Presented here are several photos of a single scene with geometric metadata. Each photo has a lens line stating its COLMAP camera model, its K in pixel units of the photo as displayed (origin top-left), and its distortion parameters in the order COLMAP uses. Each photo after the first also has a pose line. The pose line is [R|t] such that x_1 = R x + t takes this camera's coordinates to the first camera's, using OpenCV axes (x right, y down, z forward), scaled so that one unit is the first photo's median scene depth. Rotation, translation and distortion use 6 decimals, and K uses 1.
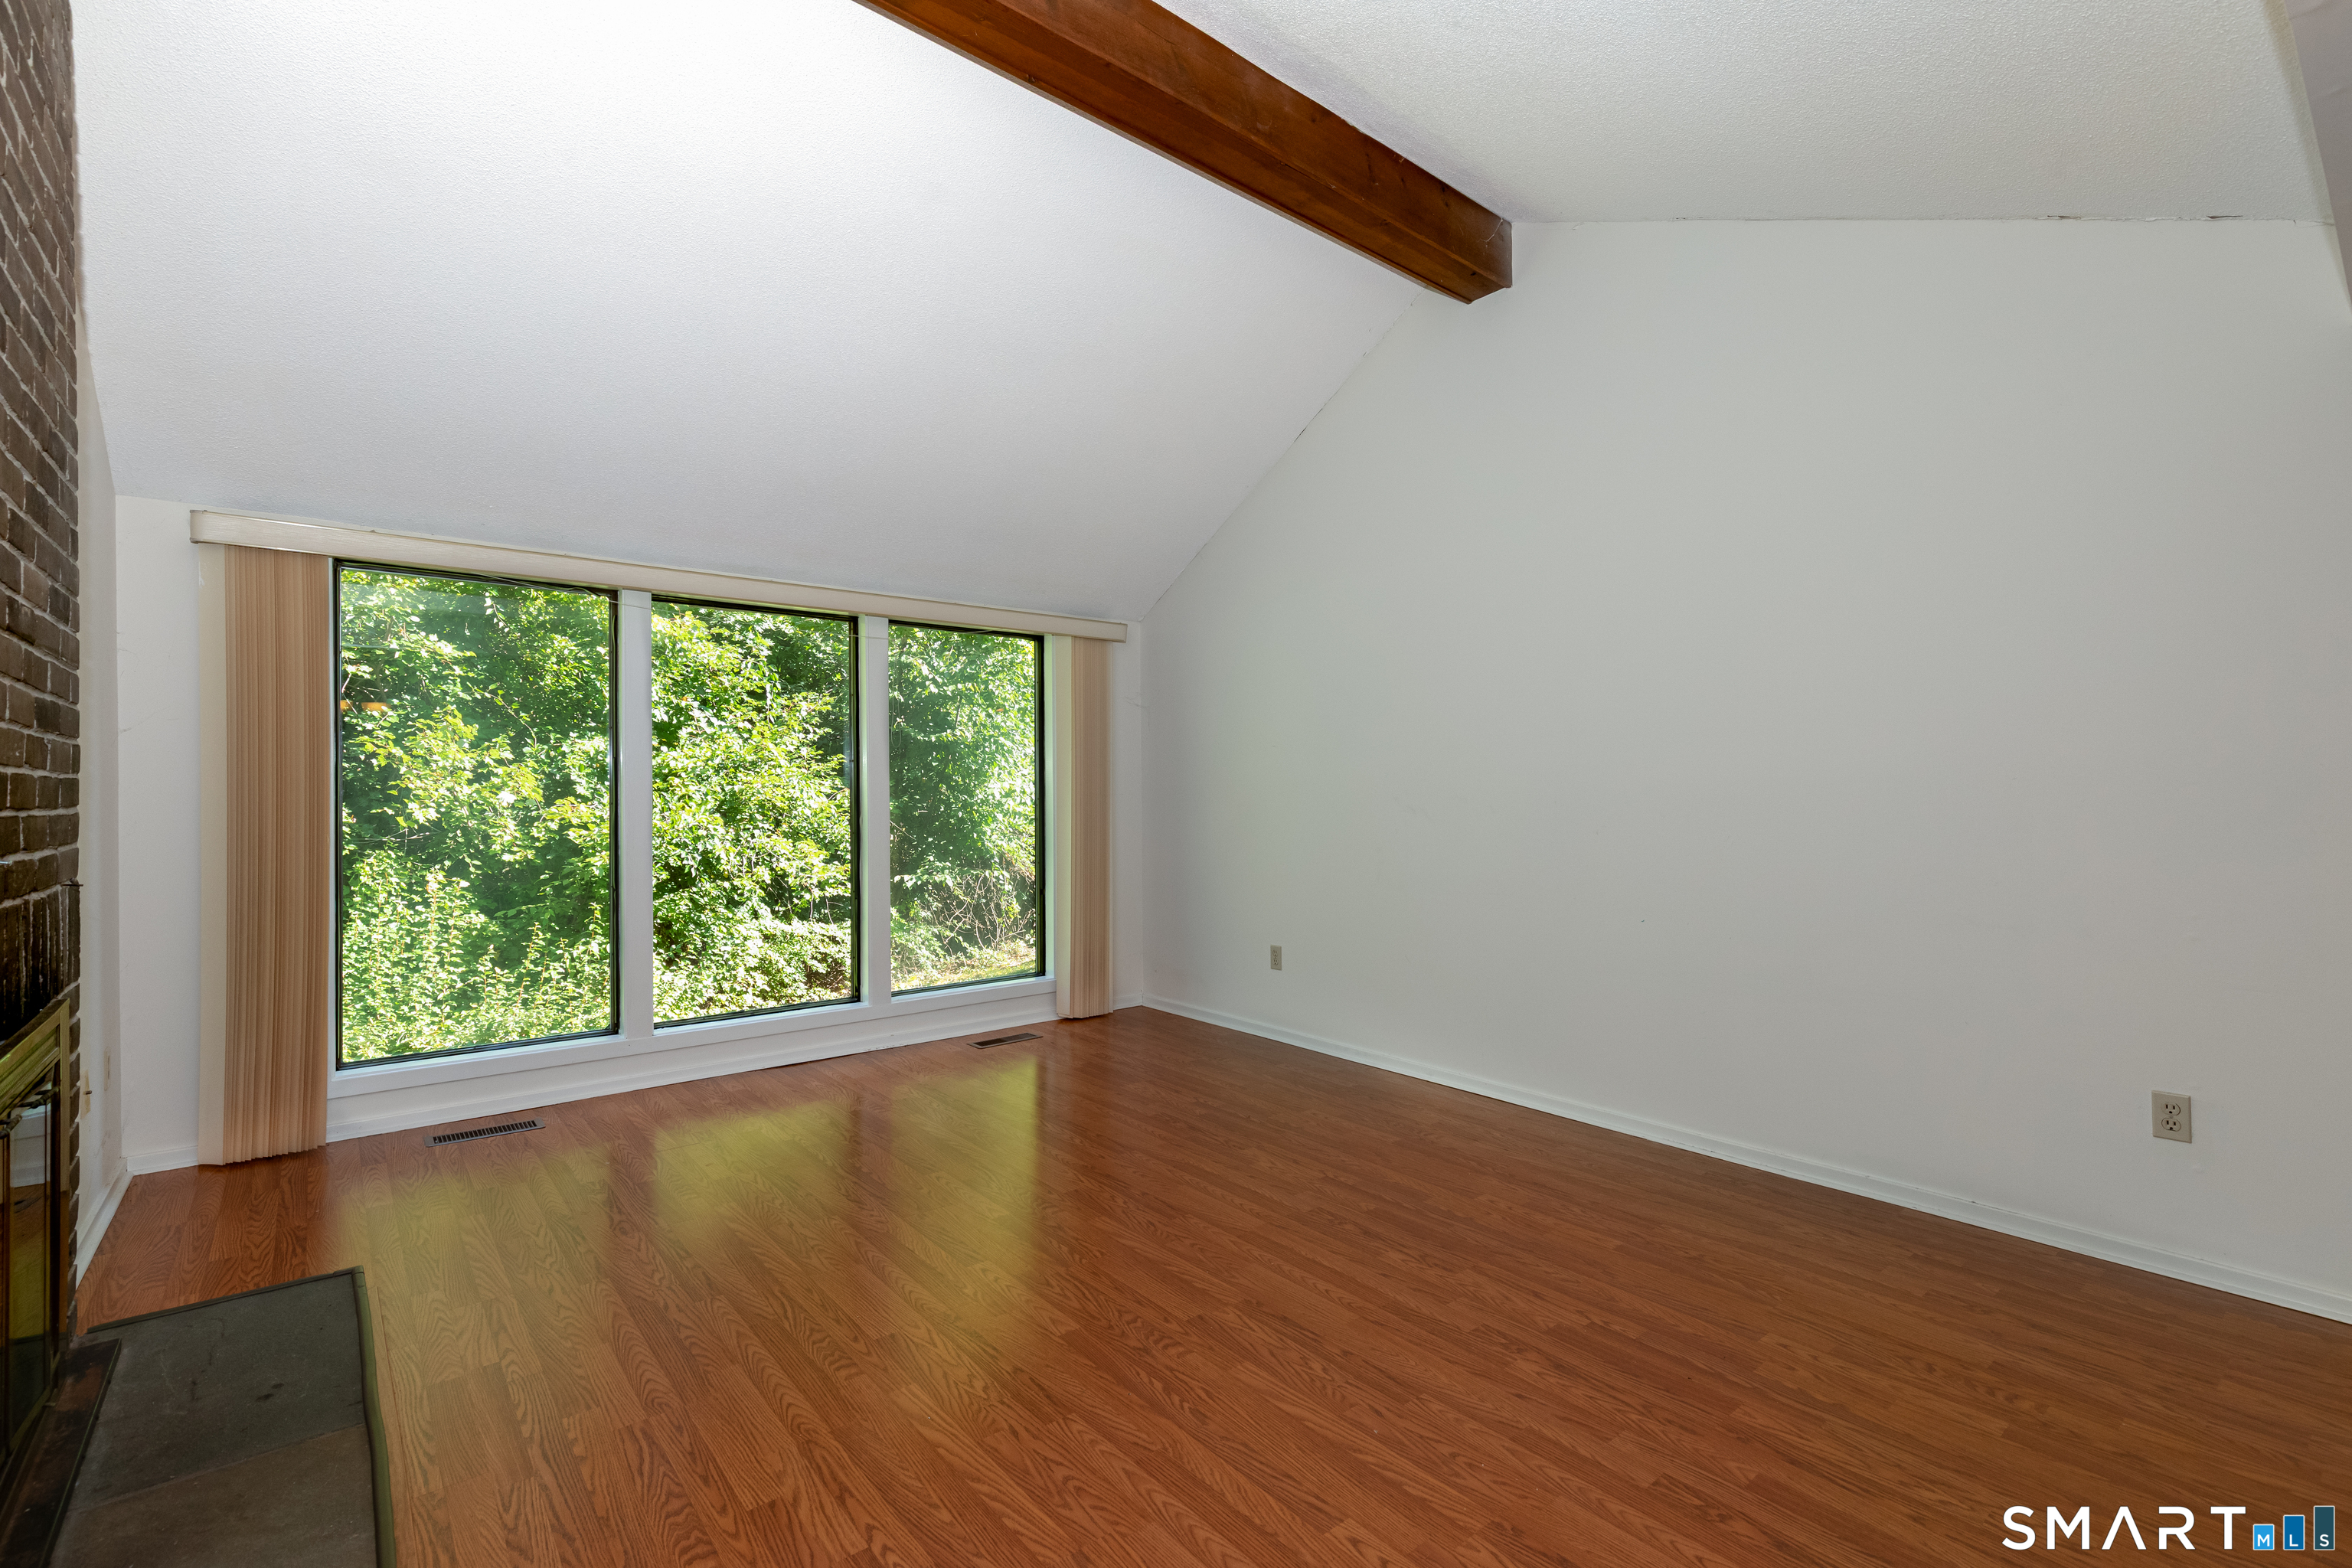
lens RADIAL K [[1067.9, 0, 1194.8], [0, 1067.9, 779.8], [0, 0, 1]] dist [0.008493, -0.000514]
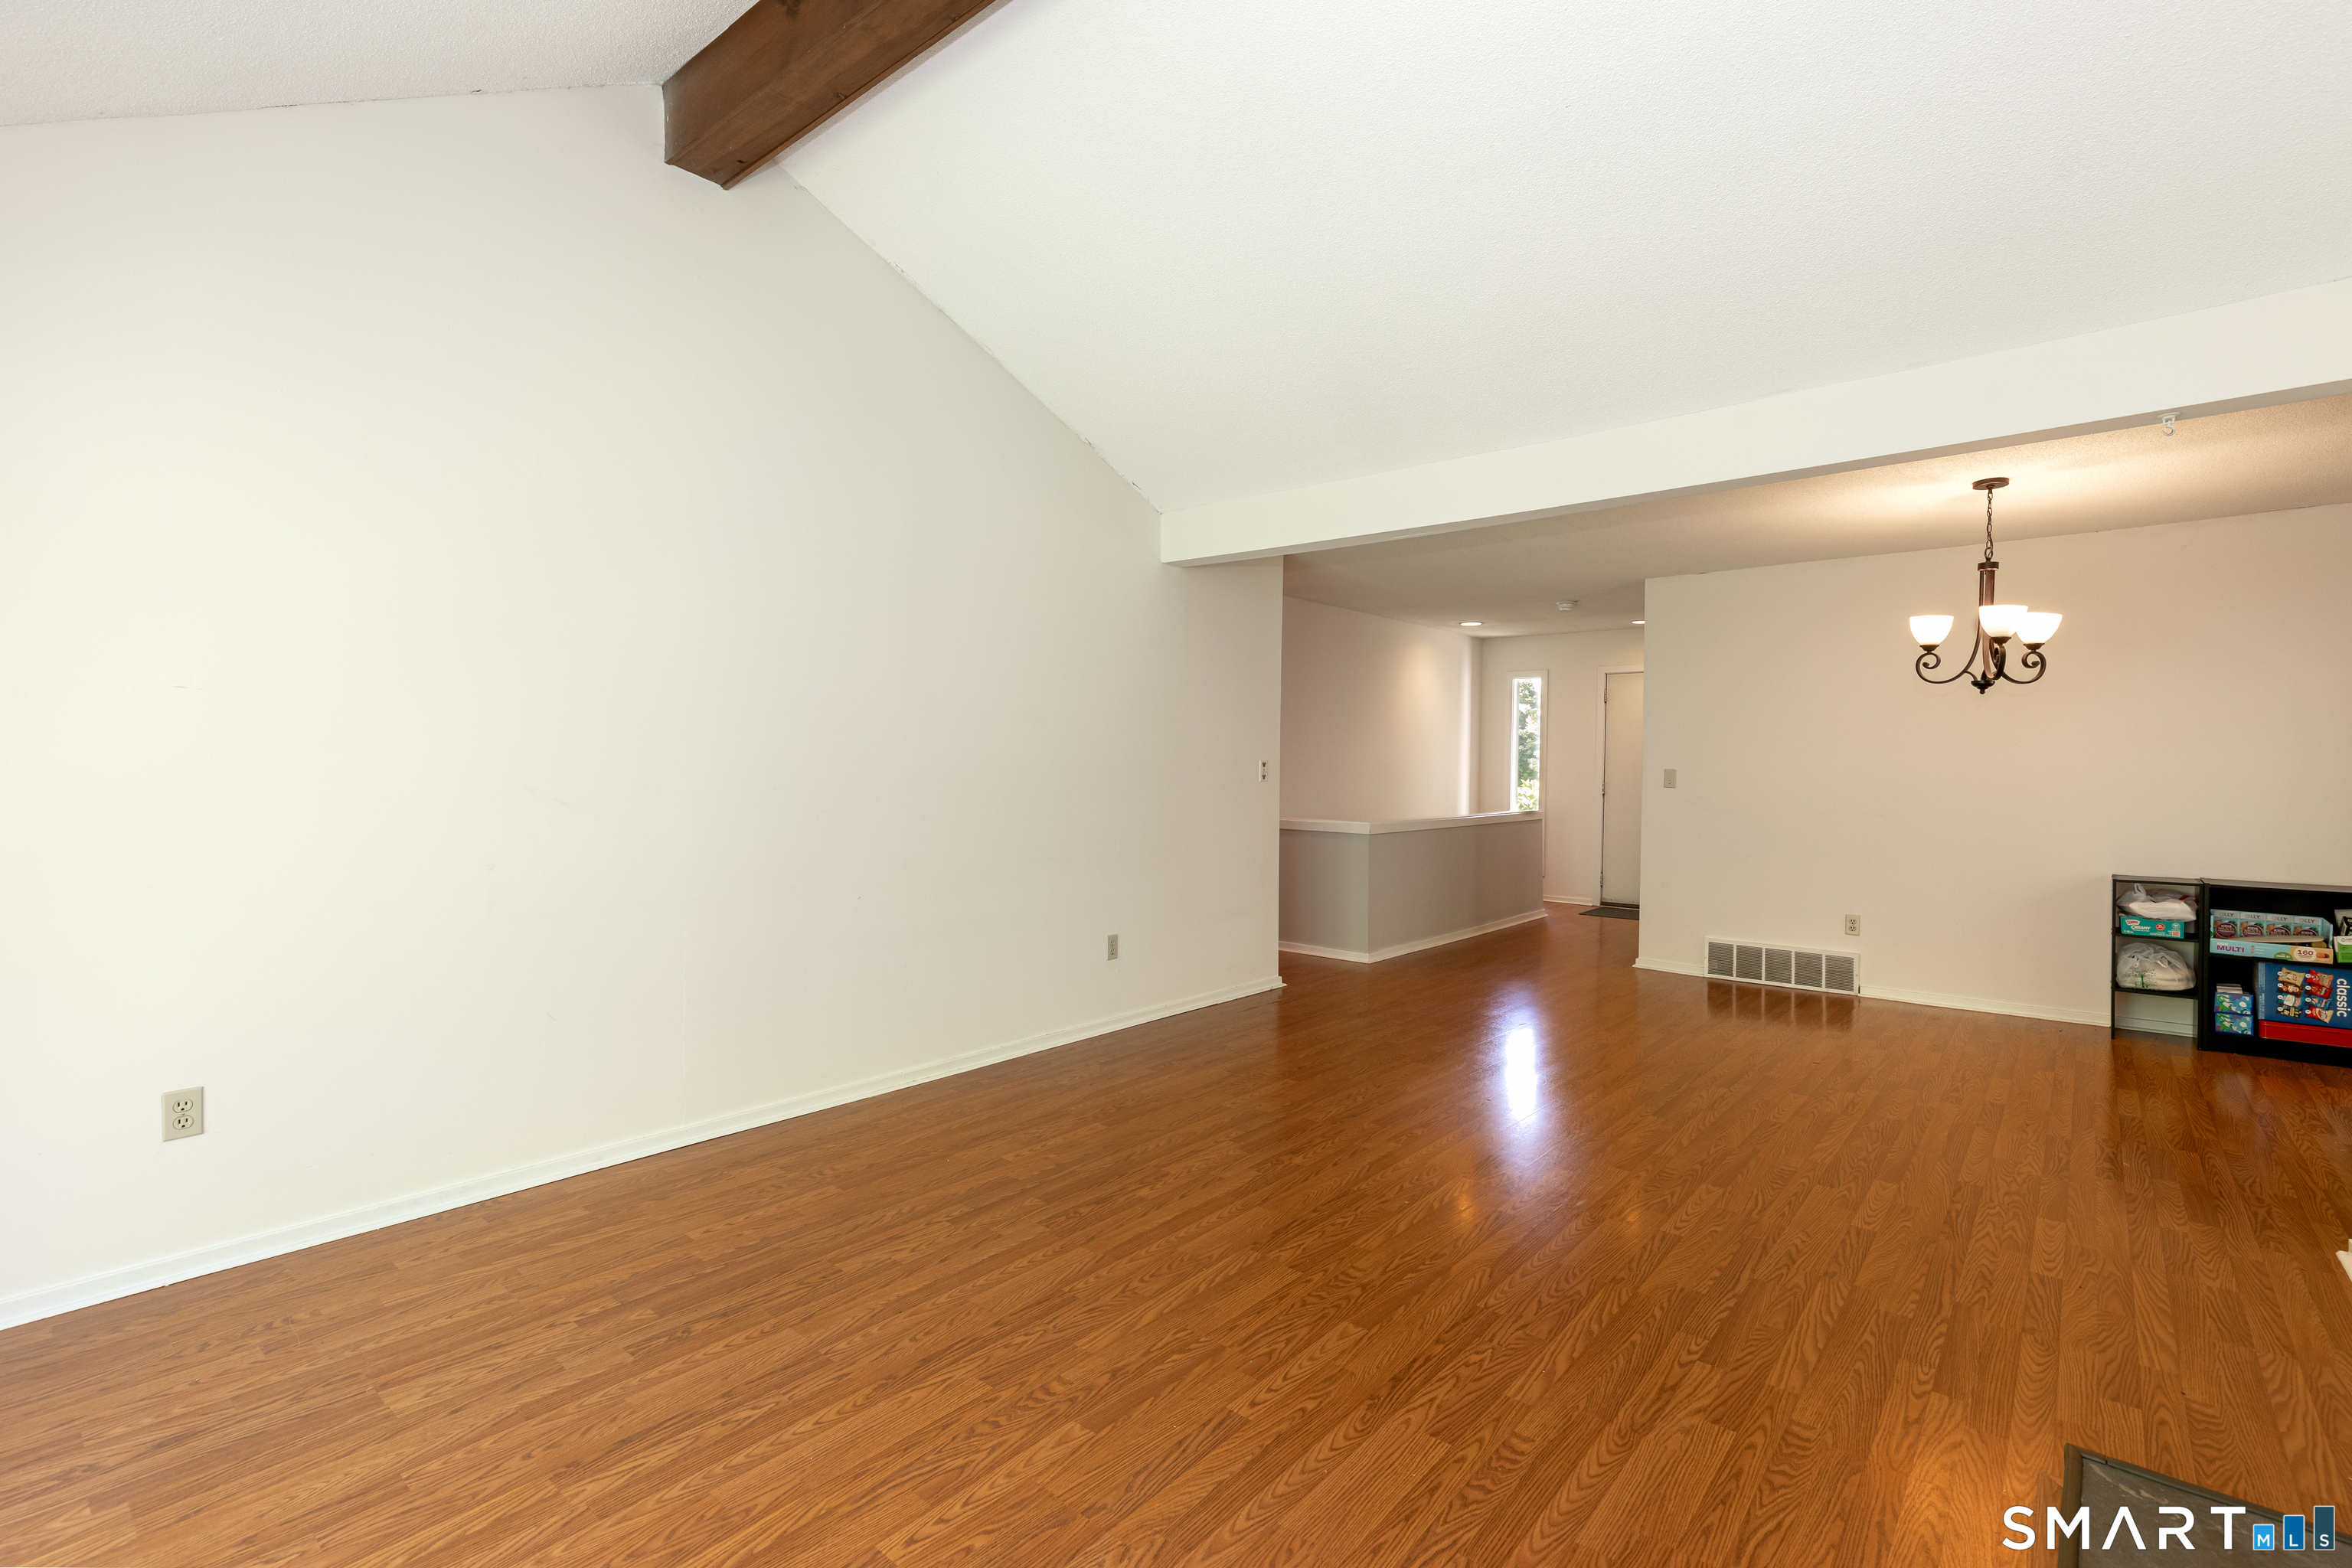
lens RADIAL K [[1051.8, 0, 1210.0], [0, 1051.8, 757.3], [0, 0, 1]] dist [0.012309, -0.000748]
pose [[-0.188921, 0.011190, 0.981929, -0.887825], [-0.013727, 0.999807, -0.014034, 0.003522], [-0.981896, -0.016130, -0.188731, 1.112844]]
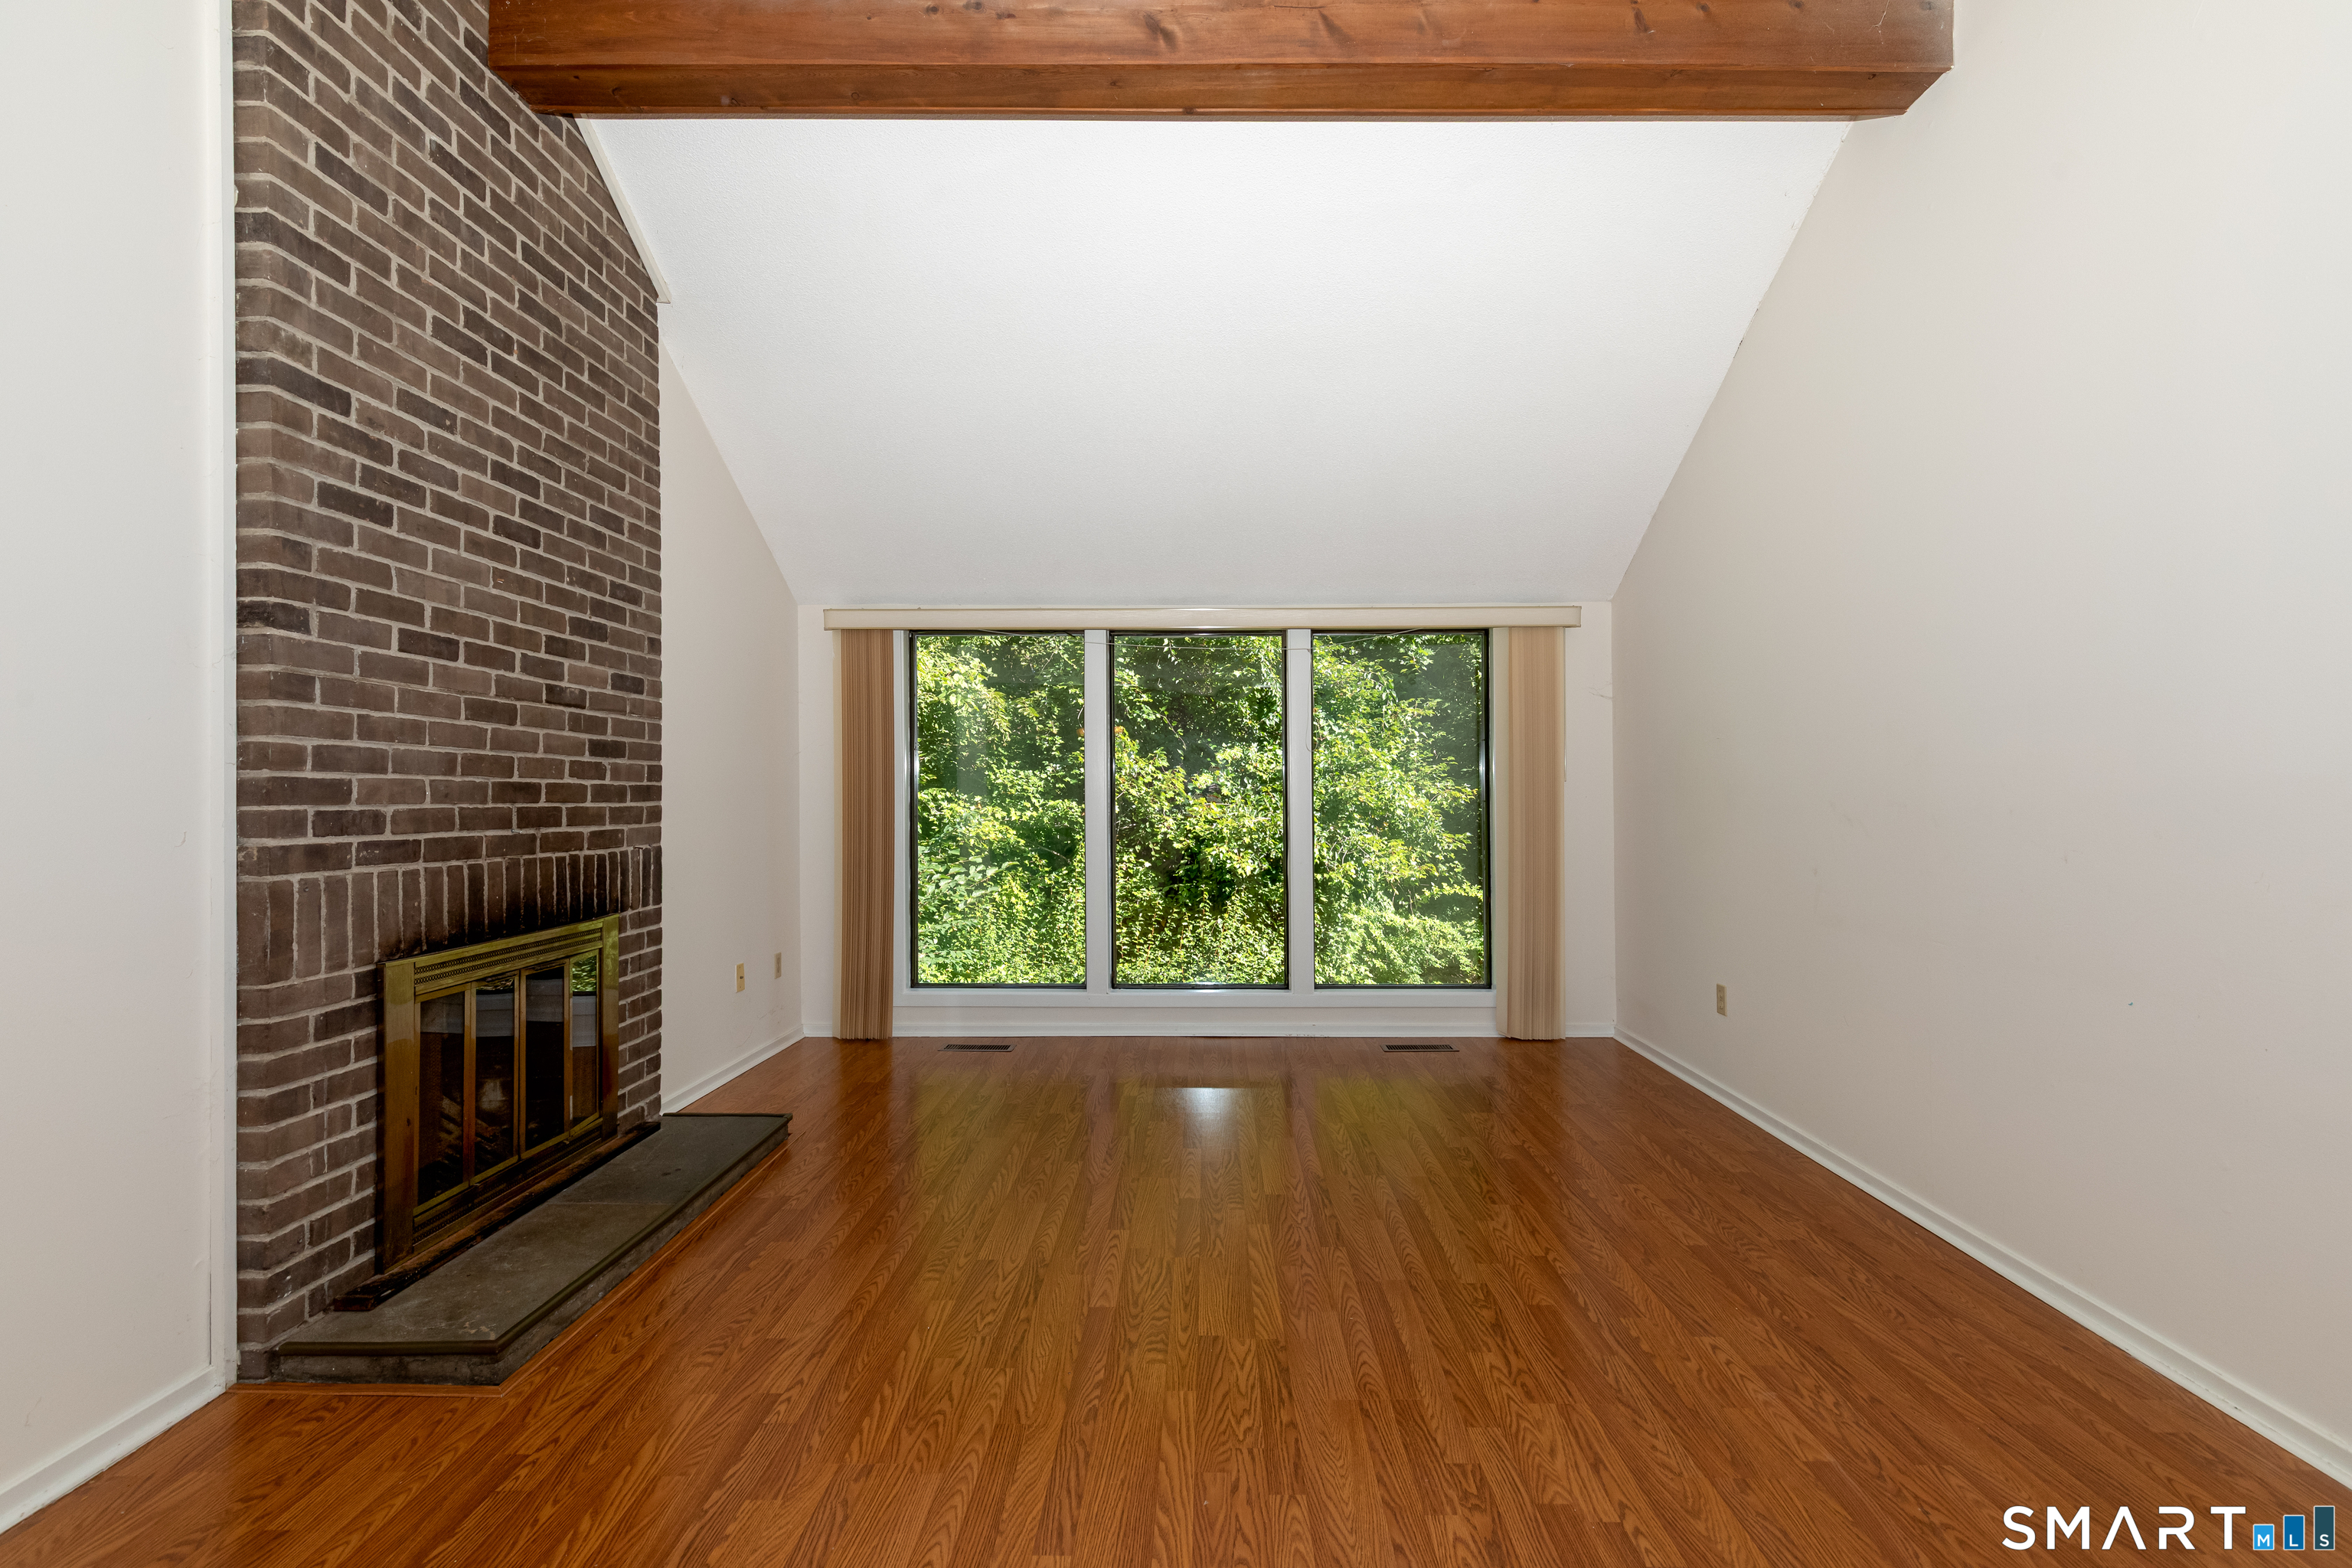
lens RADIAL K [[1067.9, 0, 1194.8], [0, 1067.9, 779.8], [0, 0, 1]] dist [0.008493, -0.000514]
pose [[0.758370, -0.005313, -0.651803, 0.537701], [0.004623, 0.999985, -0.002772, -0.000076], [0.651808, -0.000911, 0.758383, 0.218547]]
